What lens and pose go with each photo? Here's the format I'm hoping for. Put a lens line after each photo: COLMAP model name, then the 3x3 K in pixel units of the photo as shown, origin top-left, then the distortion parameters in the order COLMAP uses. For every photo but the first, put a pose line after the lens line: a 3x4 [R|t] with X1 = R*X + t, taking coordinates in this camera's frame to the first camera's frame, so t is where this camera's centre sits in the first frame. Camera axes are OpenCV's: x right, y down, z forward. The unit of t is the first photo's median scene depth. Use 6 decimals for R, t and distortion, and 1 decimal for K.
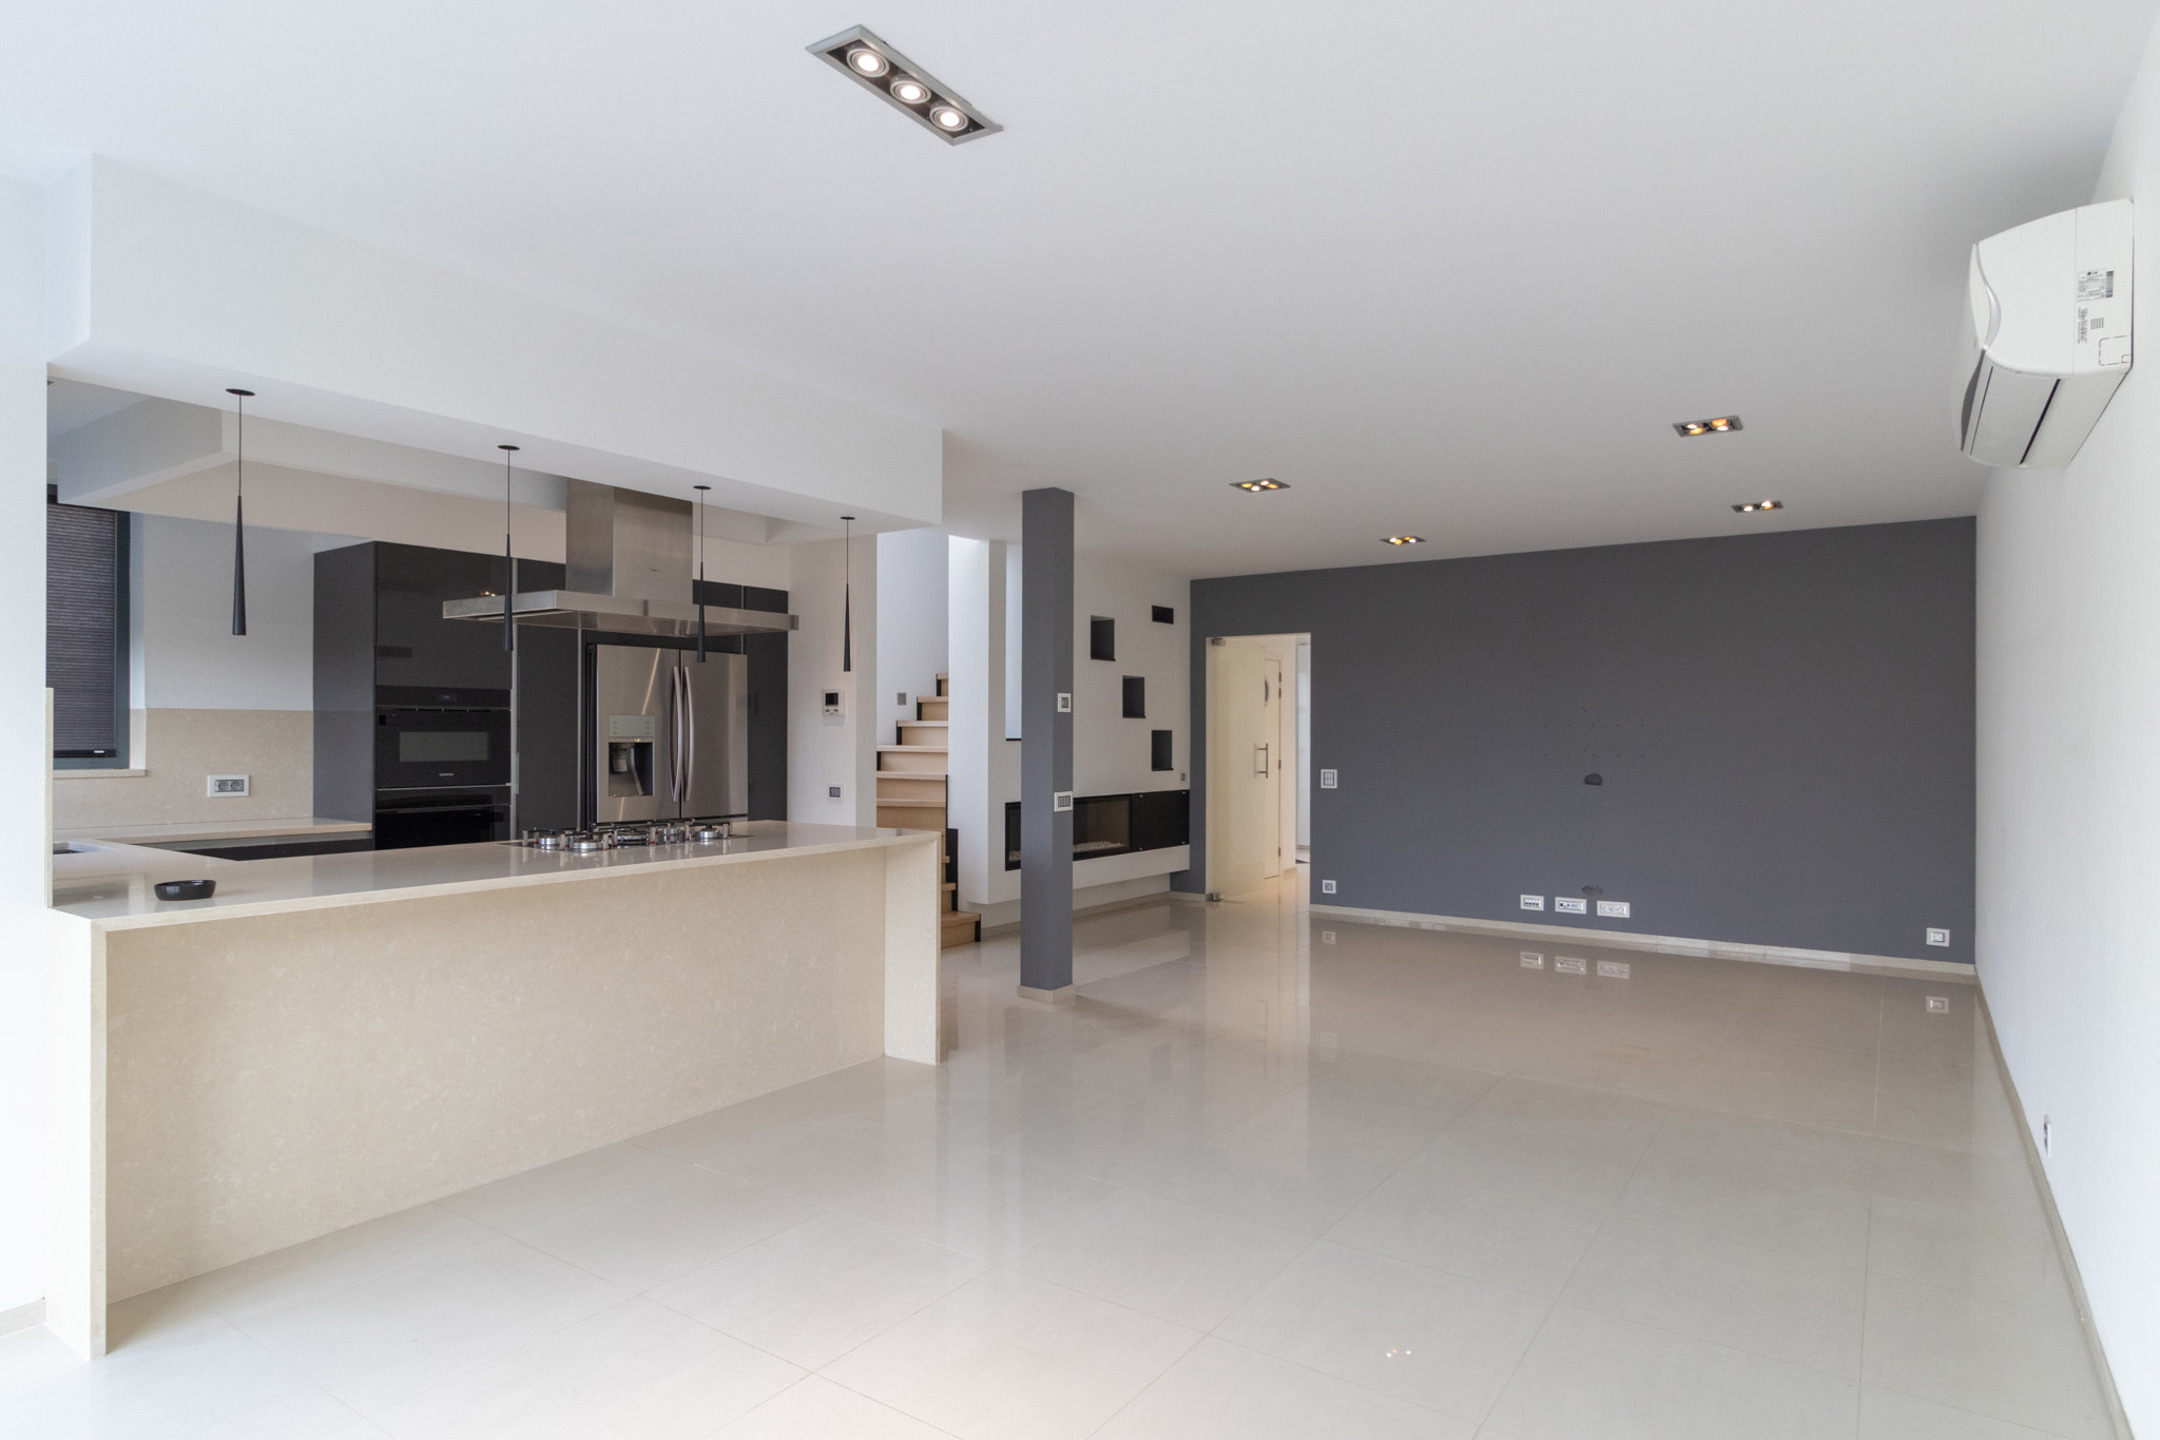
lens RADIAL K [[1208.5, 0, 1080.0], [0, 1208.5, 720.0], [0, 0, 1]] dist [-0.000475, -0.000036]
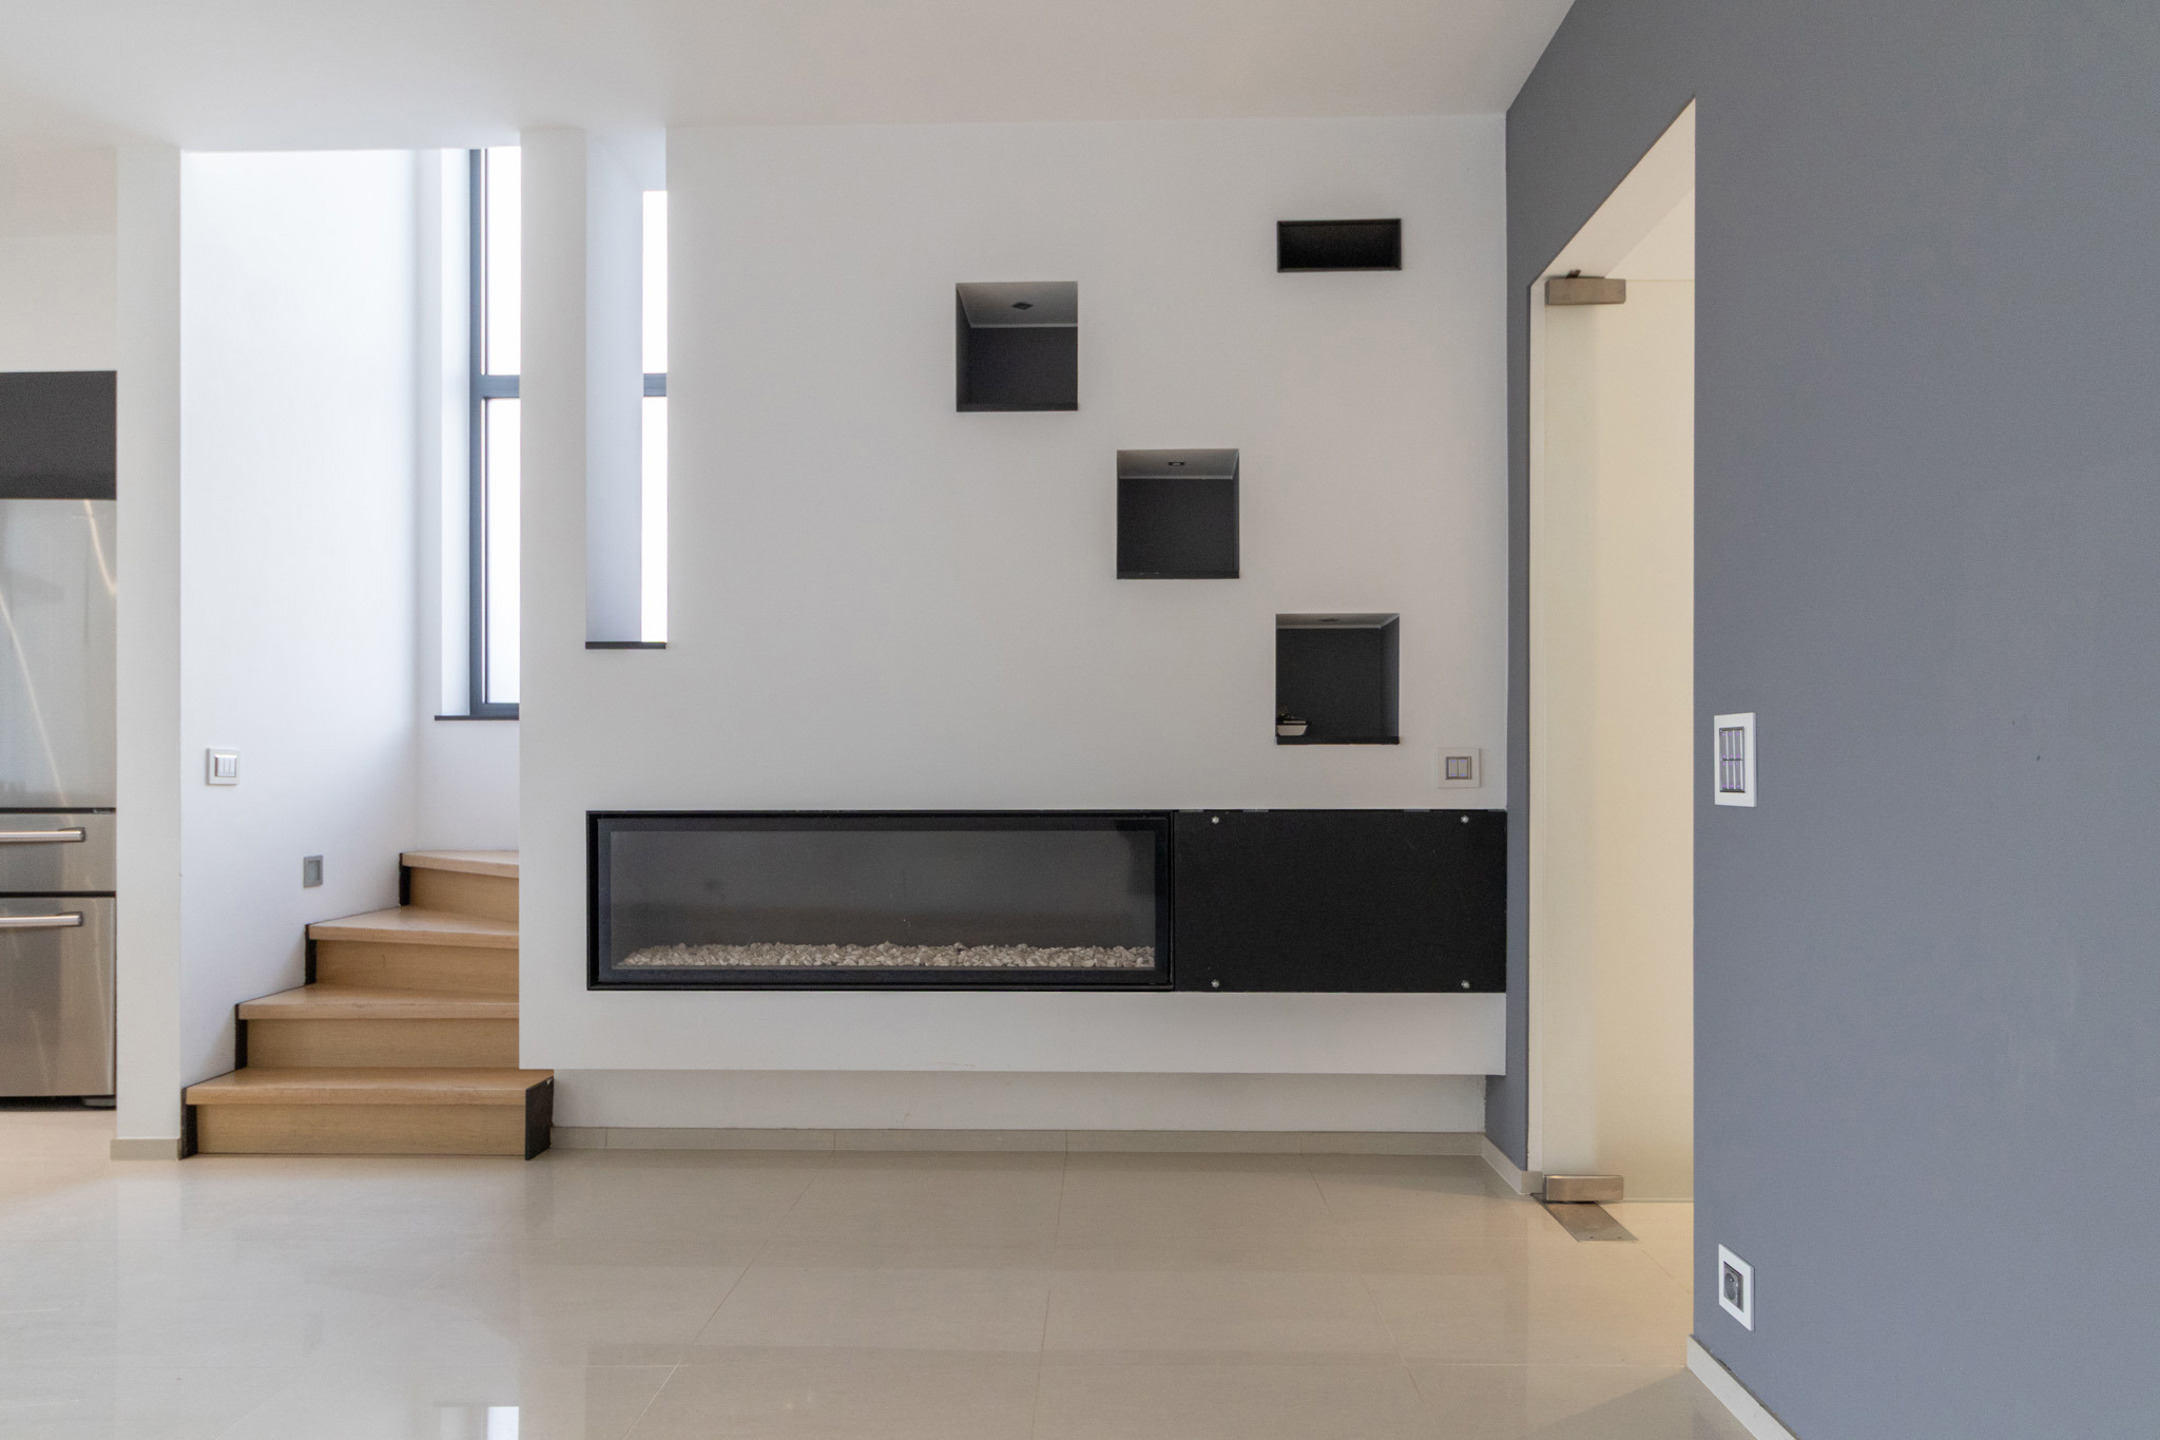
lens RADIAL K [[1249.1, 0, 1083.7], [0, 1249.1, 776.8], [0, 0, 1]] dist [-0.017148, -0.000439]
pose [[0.545087, 0.000991, -0.838379, 0.313353], [0.009382, 0.999929, 0.007281, 0.048832], [0.838327, -0.011834, 0.545039, 0.794047]]
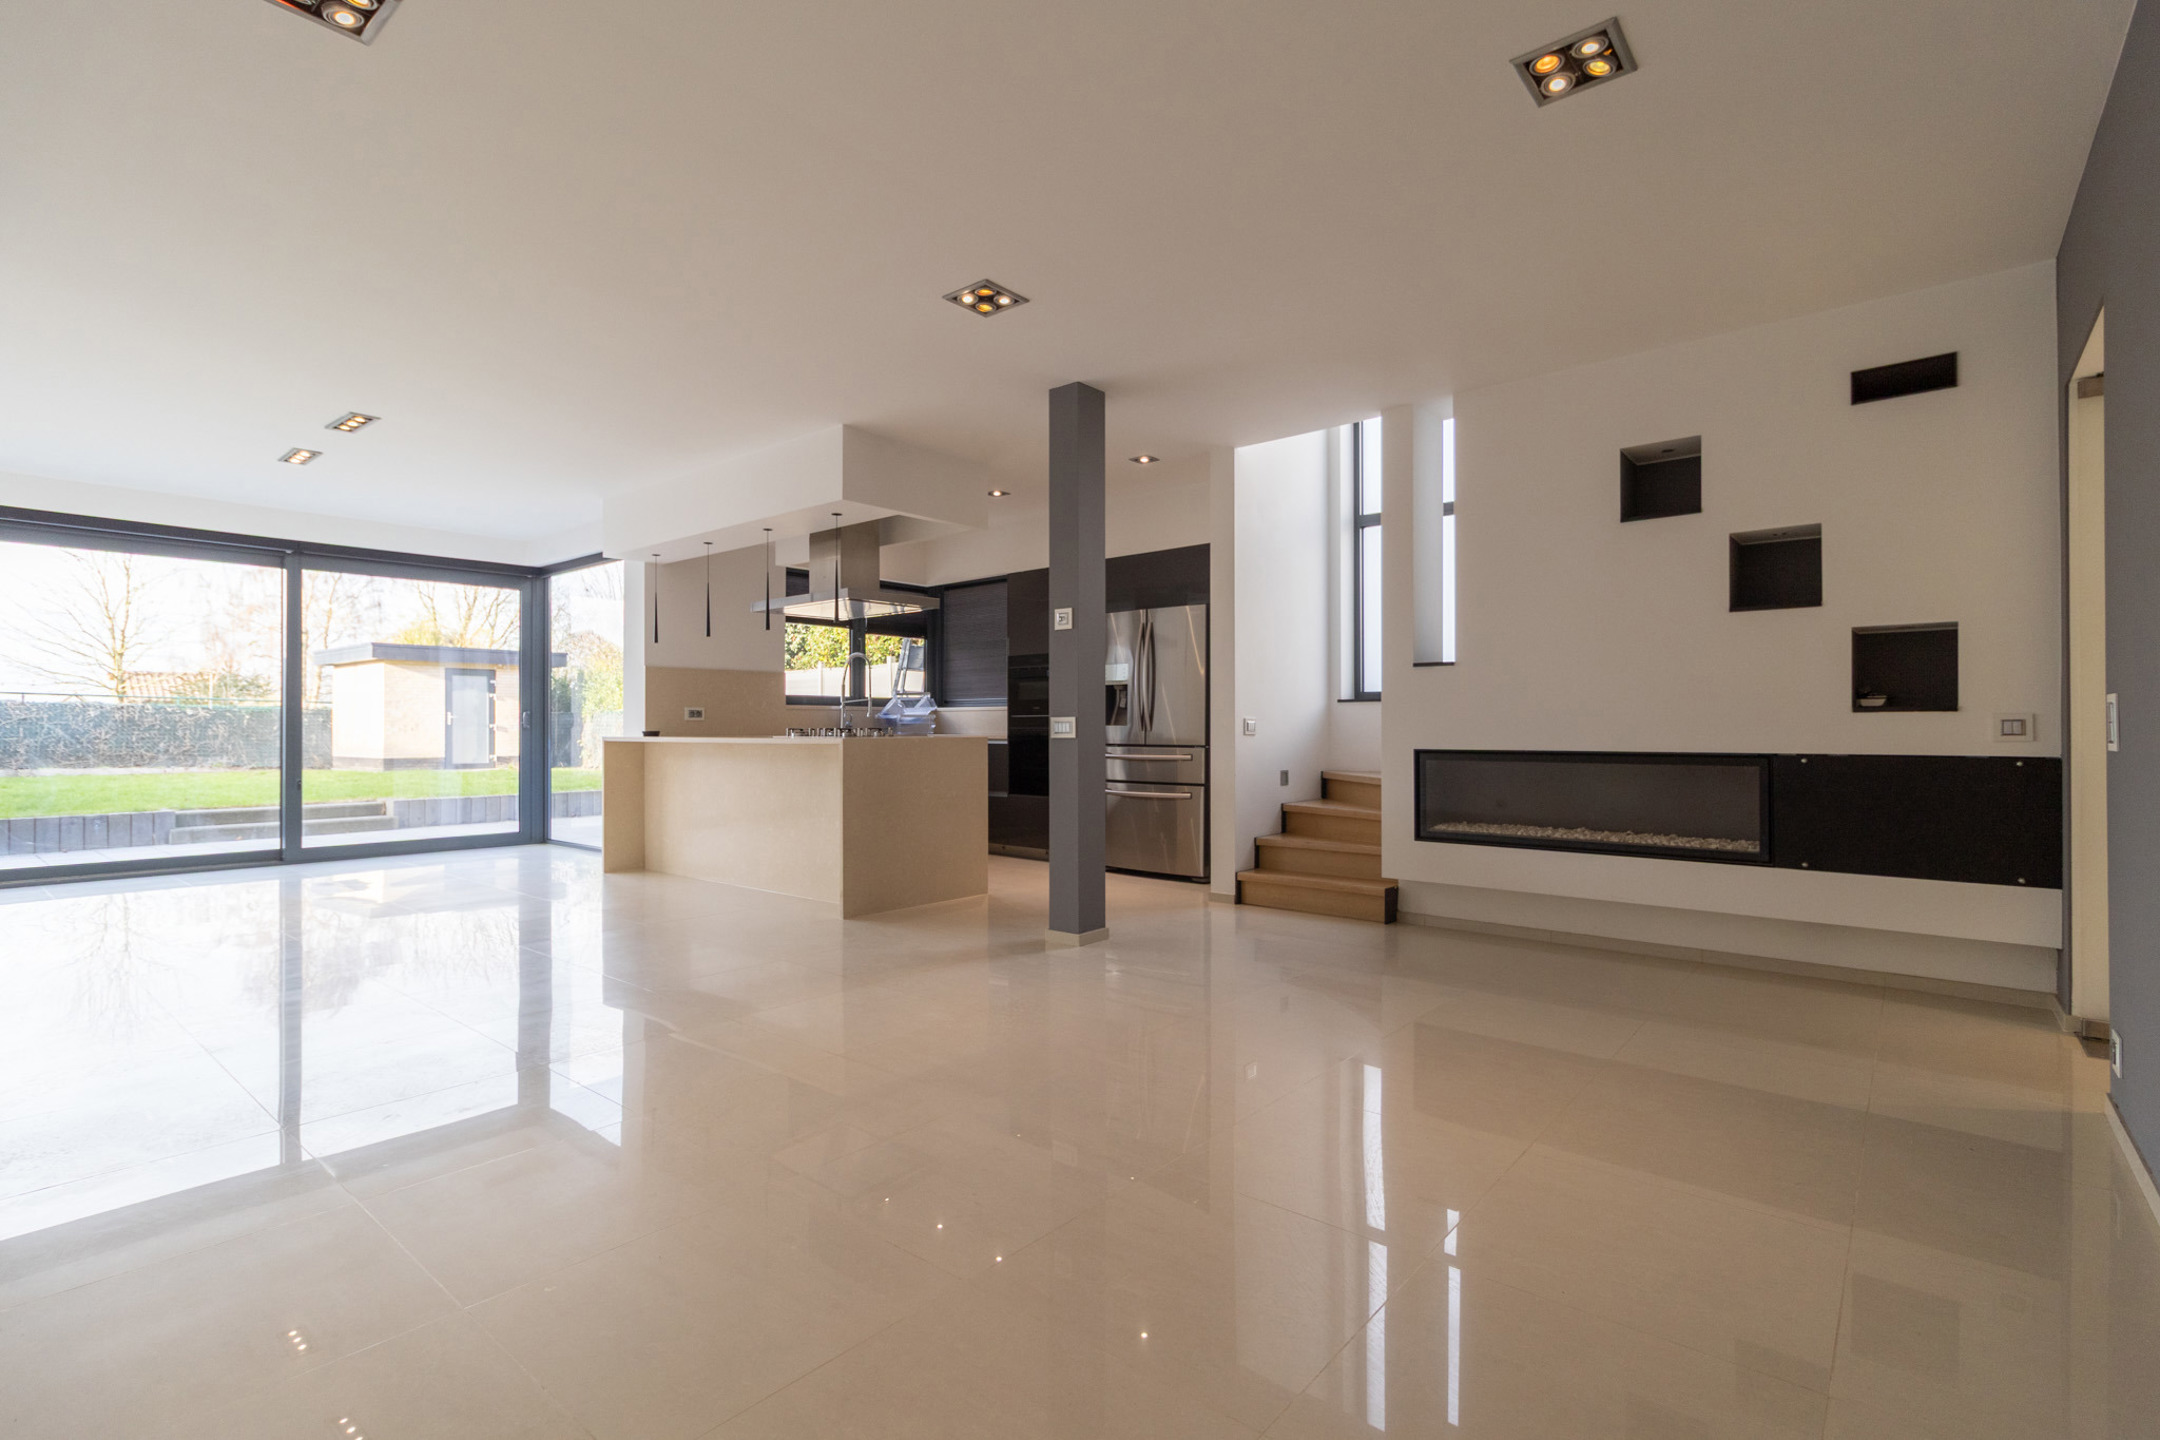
lens RADIAL K [[1042.2, 0, 1086.4], [0, 1042.2, 710.7], [0, 0, 1]] dist [-0.002376, 0.022880]
pose [[-0.120308, -0.019499, -0.992545, 0.526246], [0.008539, 0.999750, -0.020676, 0.048727], [0.992700, -0.010963, -0.120111, 0.759007]]
